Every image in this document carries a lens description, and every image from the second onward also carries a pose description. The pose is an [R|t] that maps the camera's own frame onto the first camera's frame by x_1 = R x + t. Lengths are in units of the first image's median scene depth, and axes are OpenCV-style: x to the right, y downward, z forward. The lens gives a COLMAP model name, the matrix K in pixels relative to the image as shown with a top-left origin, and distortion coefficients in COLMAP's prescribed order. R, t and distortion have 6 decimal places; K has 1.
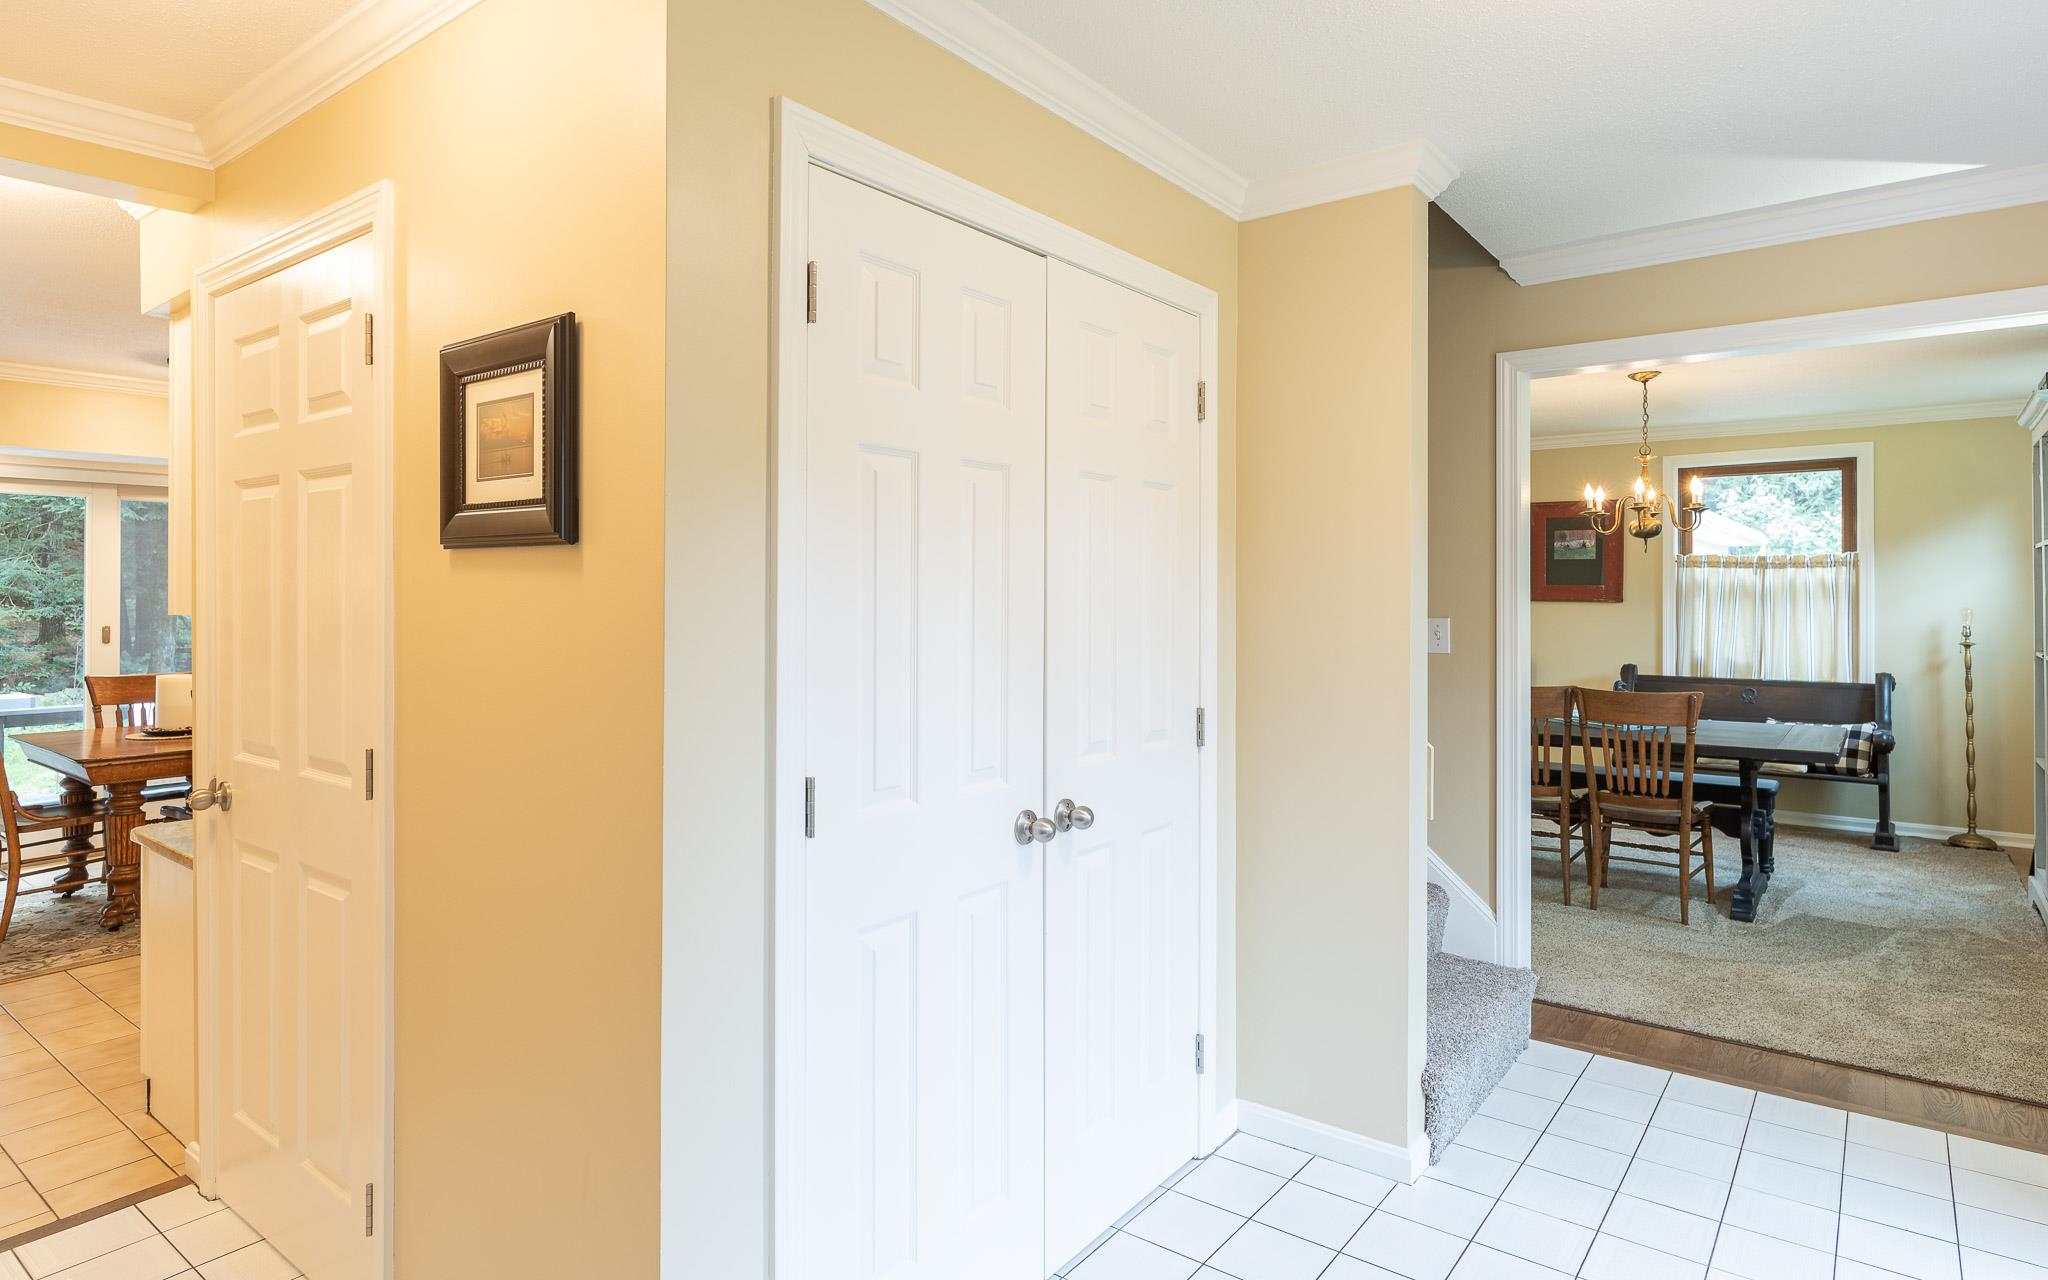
lens RADIAL K [[1118.9, 0, 1017.7], [0, 1118.9, 601.0], [0, 0, 1]] dist [0.002007, -0.001135]
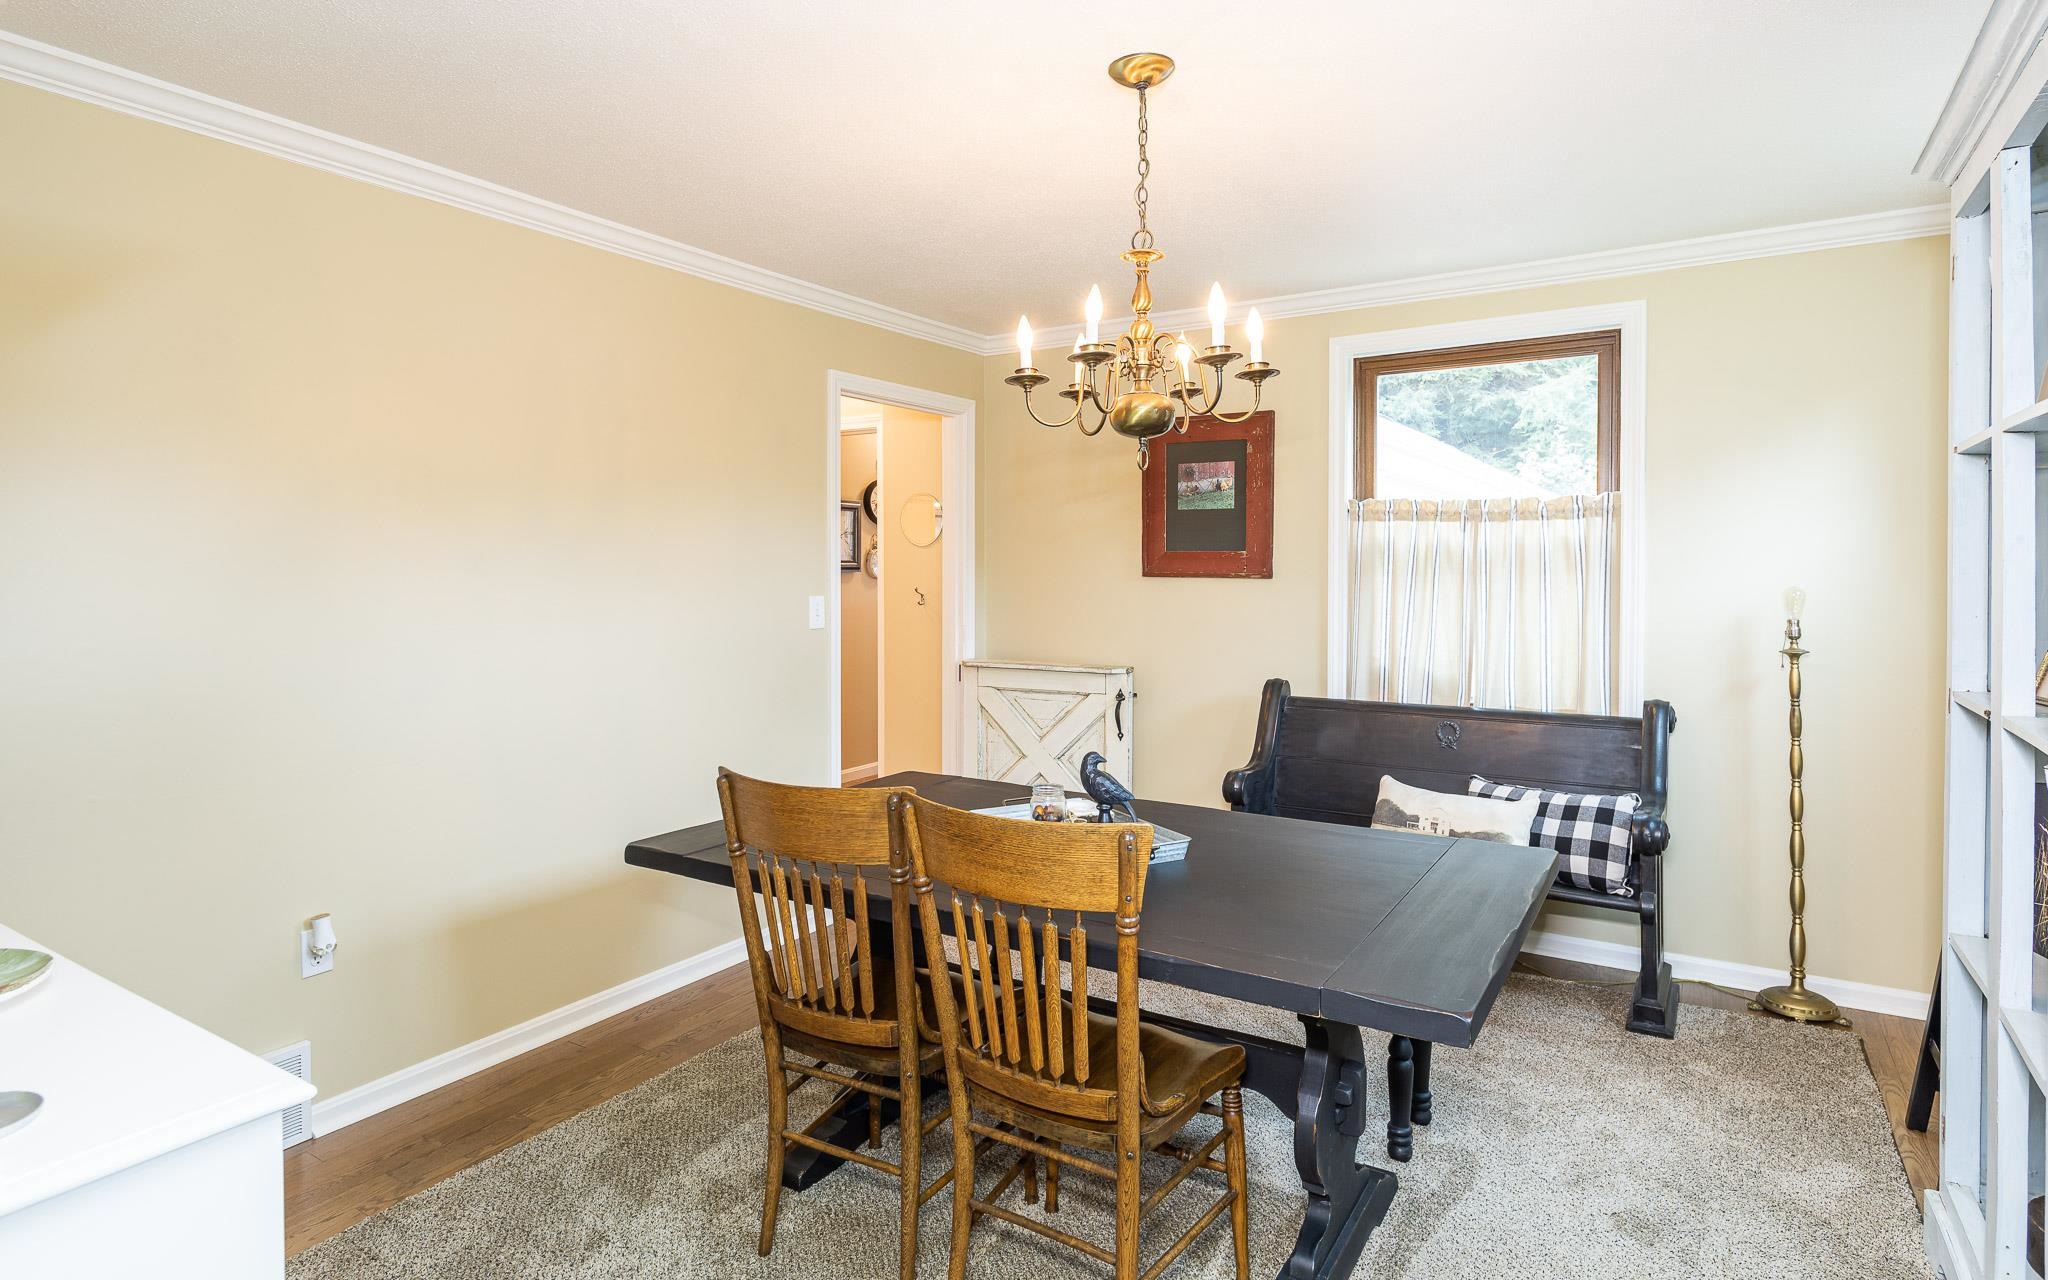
lens RADIAL K [[1088.3, 0, 1023.9], [0, 1088.3, 597.7], [0, 0, 1]] dist [-0.003483, -0.000227]
pose [[0.995114, -0.004336, 0.098642, 0.385021], [0.002528, 0.999827, 0.018451, 0.000345], [-0.098704, -0.018111, 0.994952, 0.466076]]
